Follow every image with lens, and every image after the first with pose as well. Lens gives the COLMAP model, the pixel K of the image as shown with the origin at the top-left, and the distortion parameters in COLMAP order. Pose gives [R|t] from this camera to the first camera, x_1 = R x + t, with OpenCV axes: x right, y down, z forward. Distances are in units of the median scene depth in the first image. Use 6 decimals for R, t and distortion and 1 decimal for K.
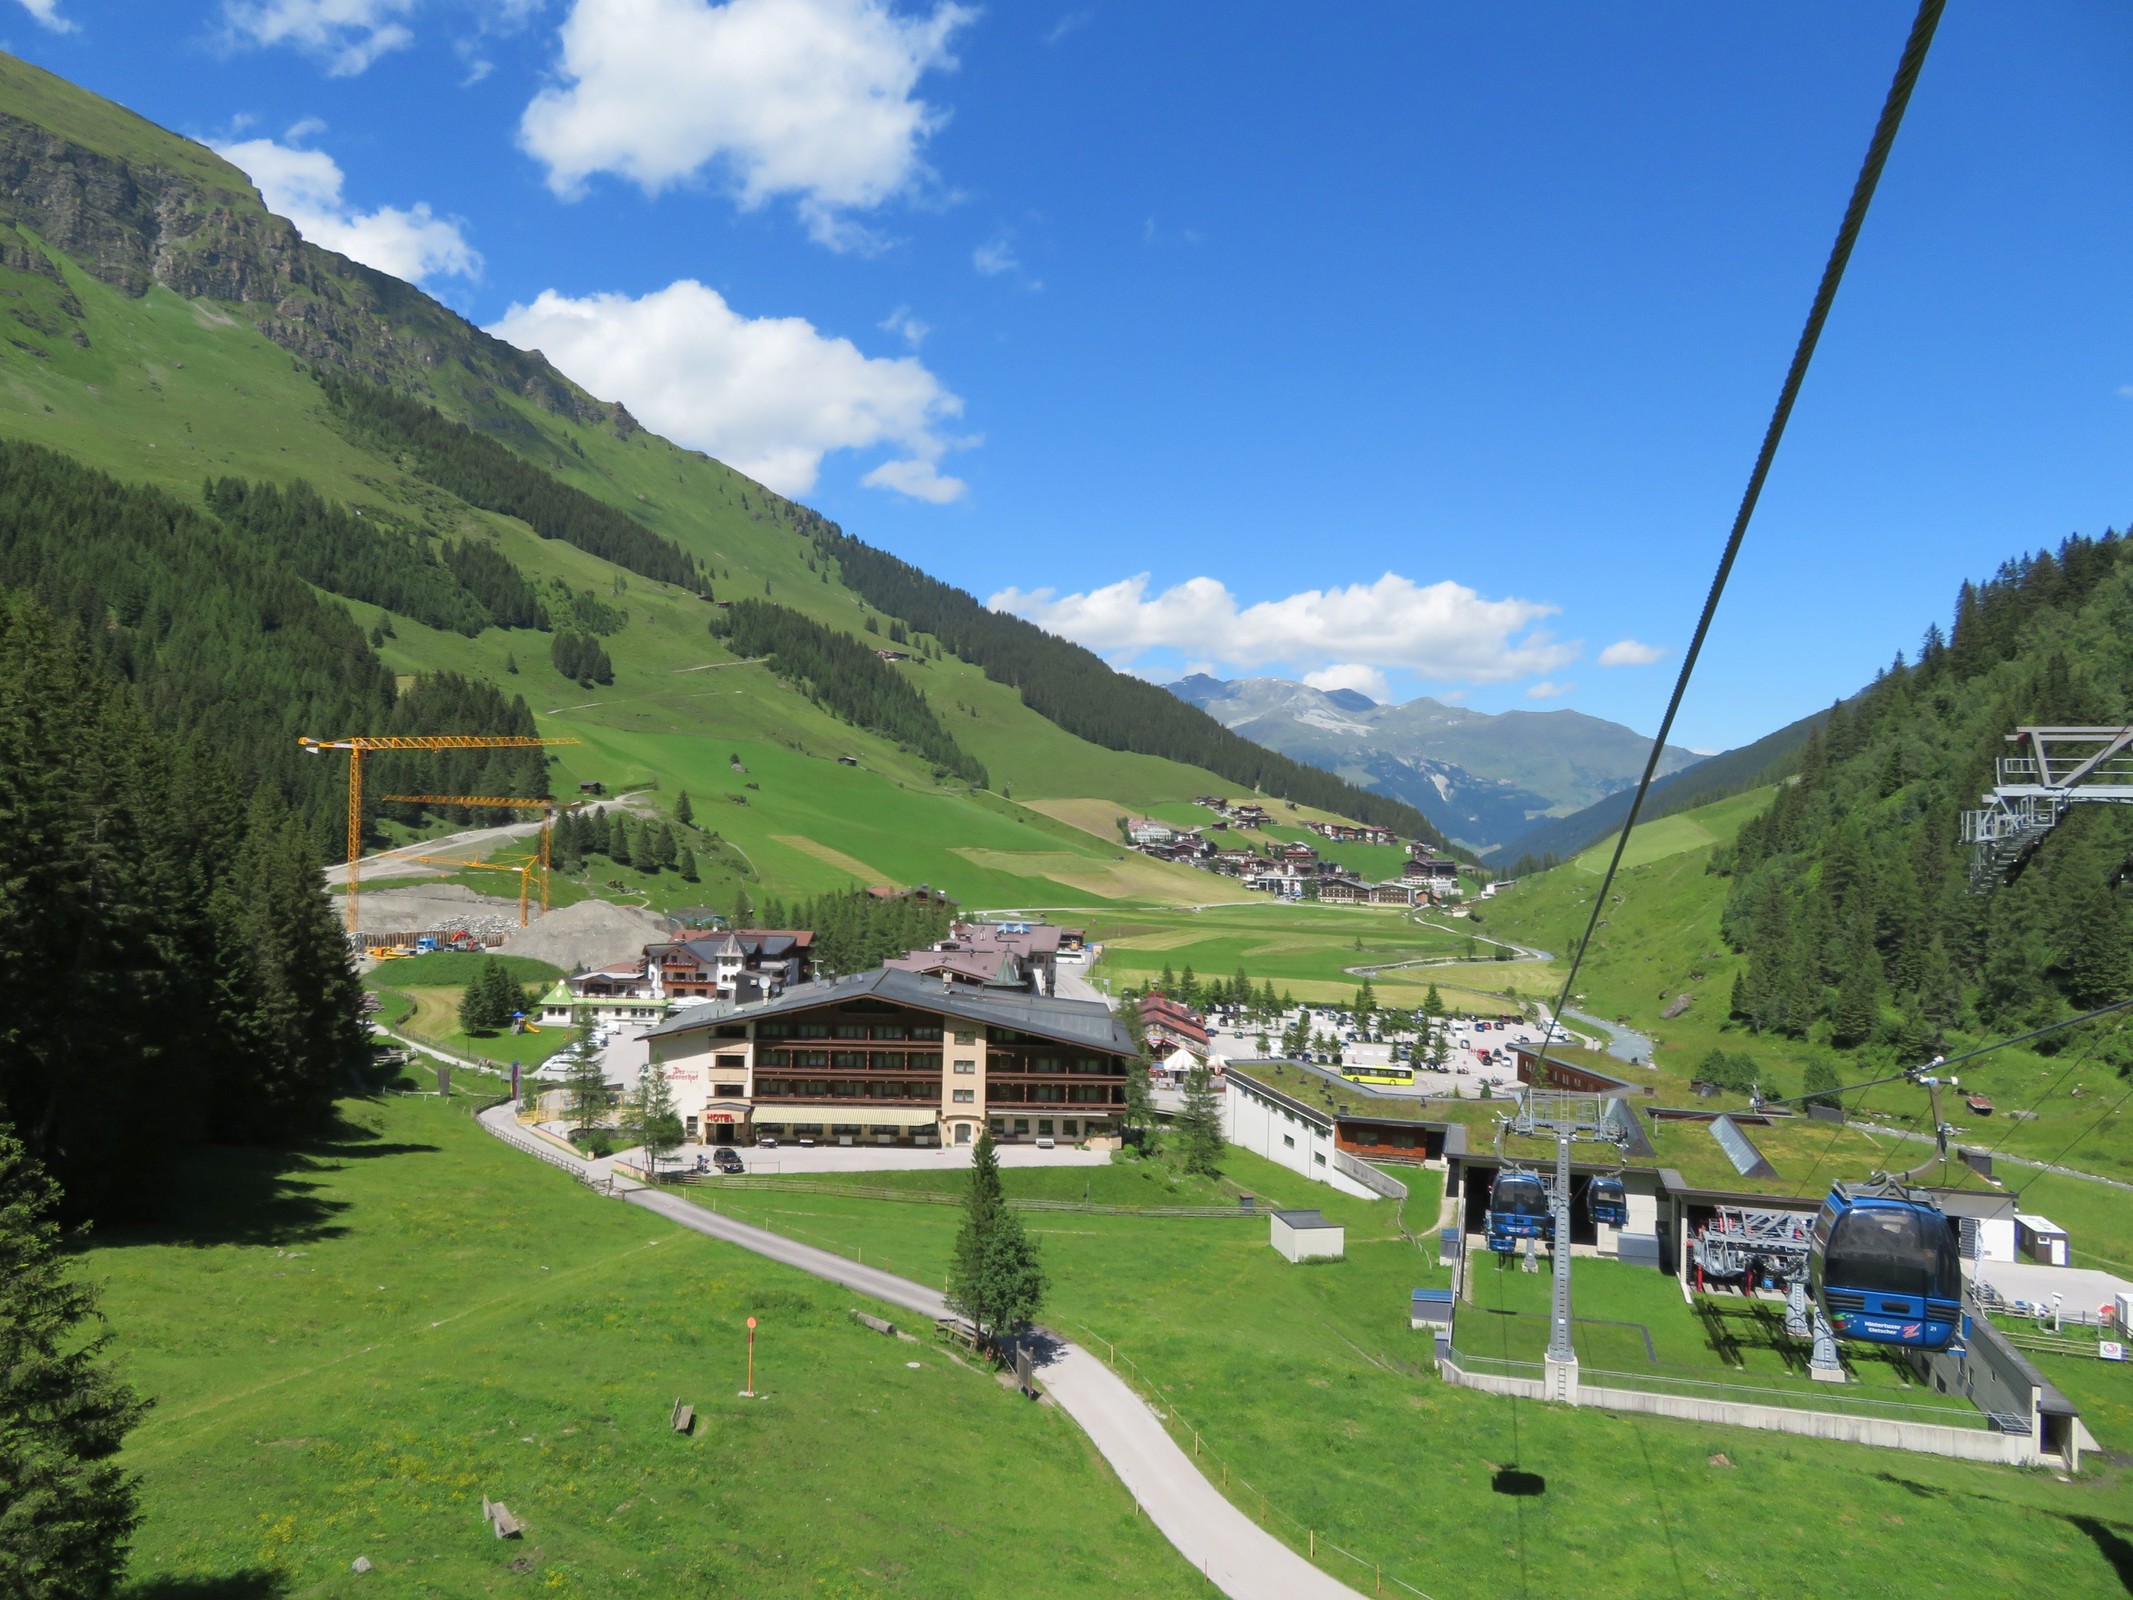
lens RADIAL K [[1524.2, 0, 1066.5], [0, 1524.2, 800.0], [0, 0, 1]] dist [-0.017924, 0.015189]
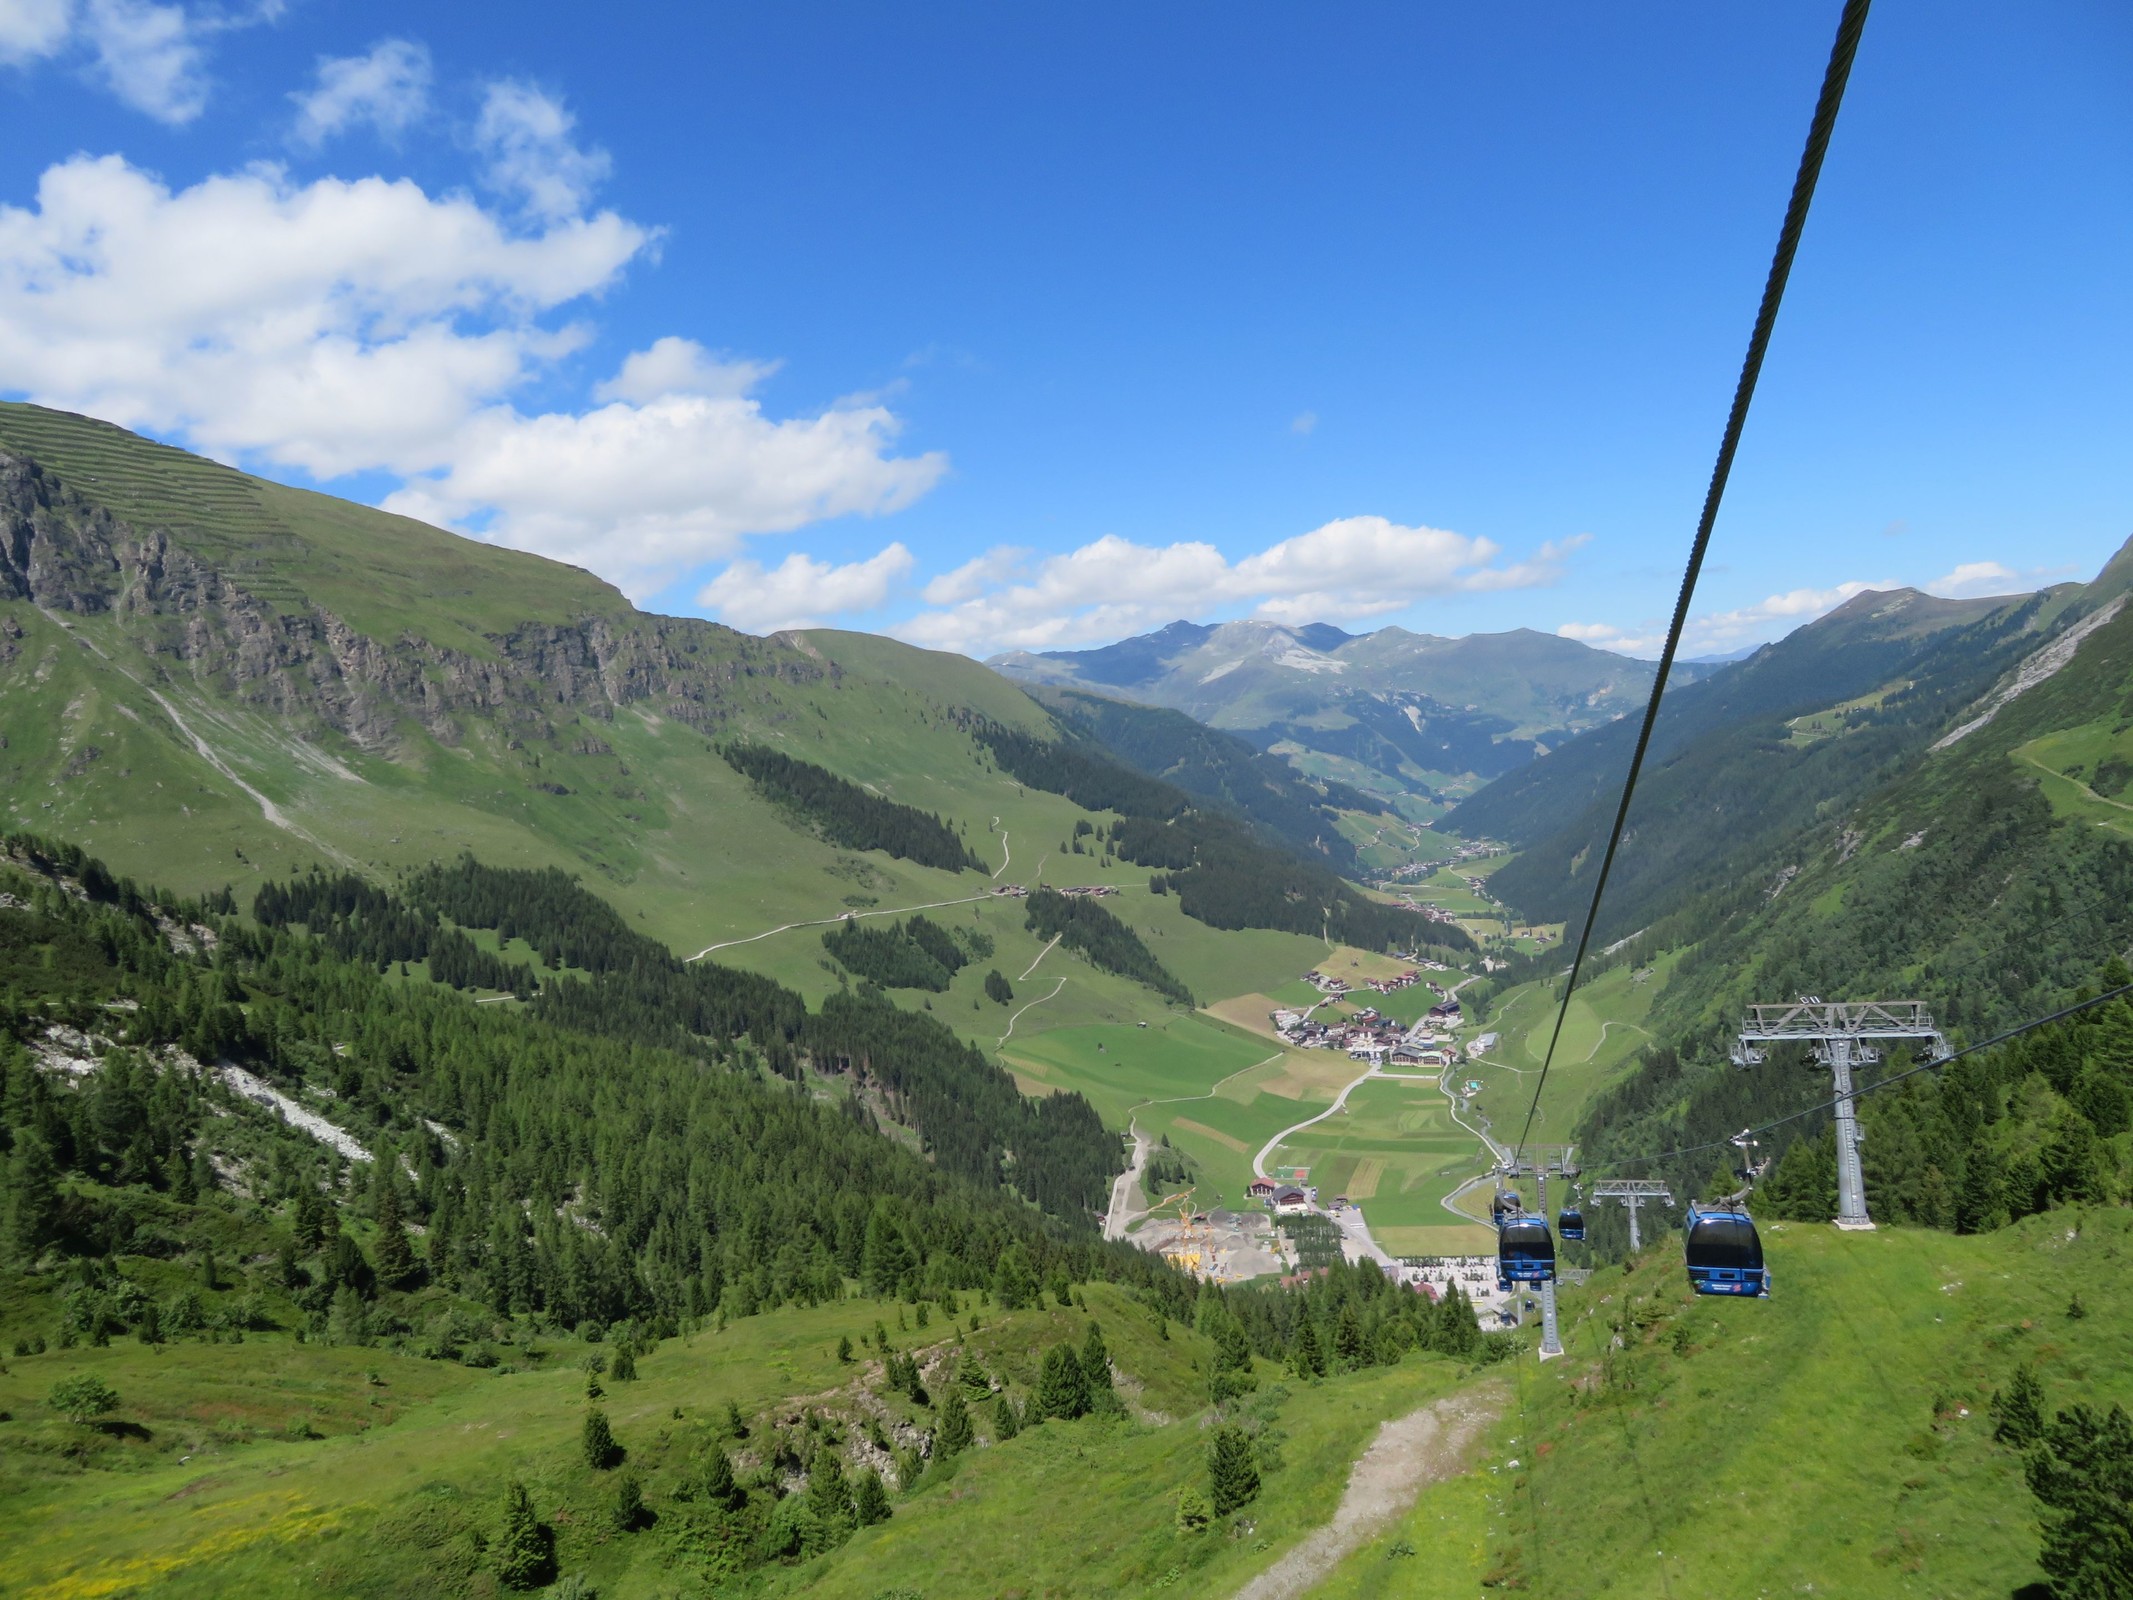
lens RADIAL K [[1524.2, 0, 1066.5], [0, 1524.2, 800.0], [0, 0, 1]] dist [-0.017924, 0.015189]
pose [[0.995206, -0.096656, 0.014933, -0.198604], [0.095471, 0.993228, 0.066203, -0.365378], [-0.021231, -0.064460, 0.997694, -0.726089]]
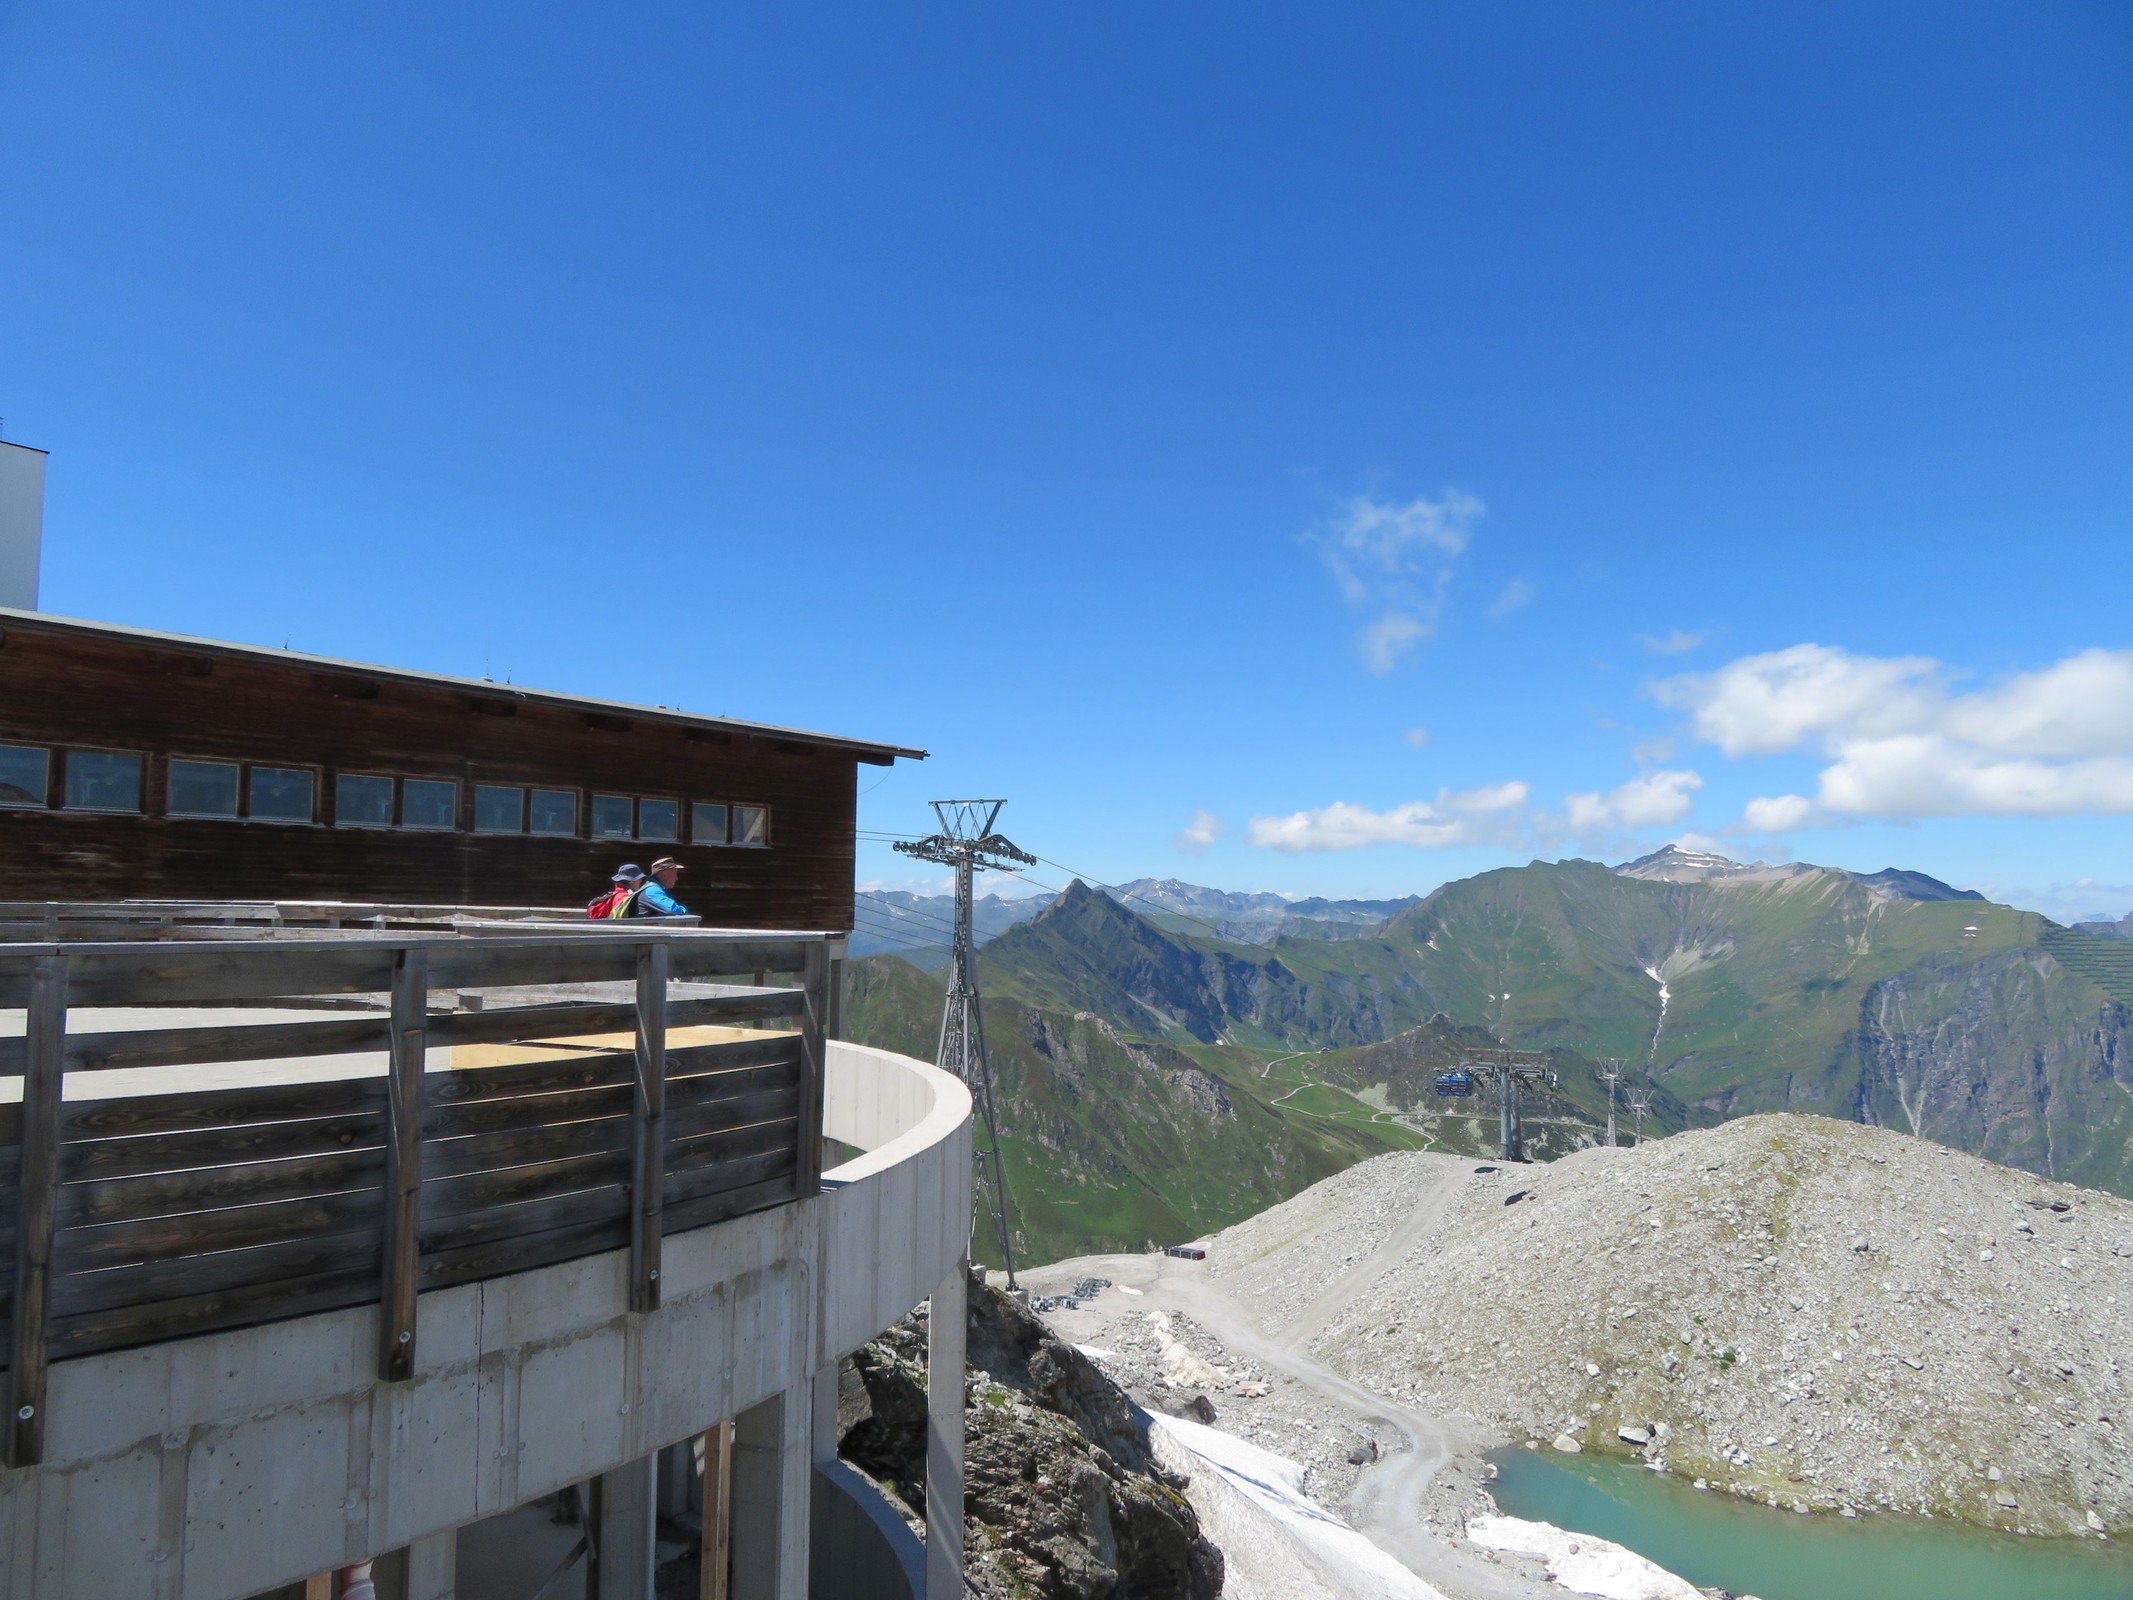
lens RADIAL K [[1524.2, 0, 1066.5], [0, 1524.2, 800.0], [0, 0, 1]] dist [-0.017924, 0.015189]
pose [[0.381994, -0.080671, -0.920637, 0.914254], [0.013574, 0.996565, -0.081692, -0.866555], [0.924065, 0.018709, 0.381777, -2.385132]]
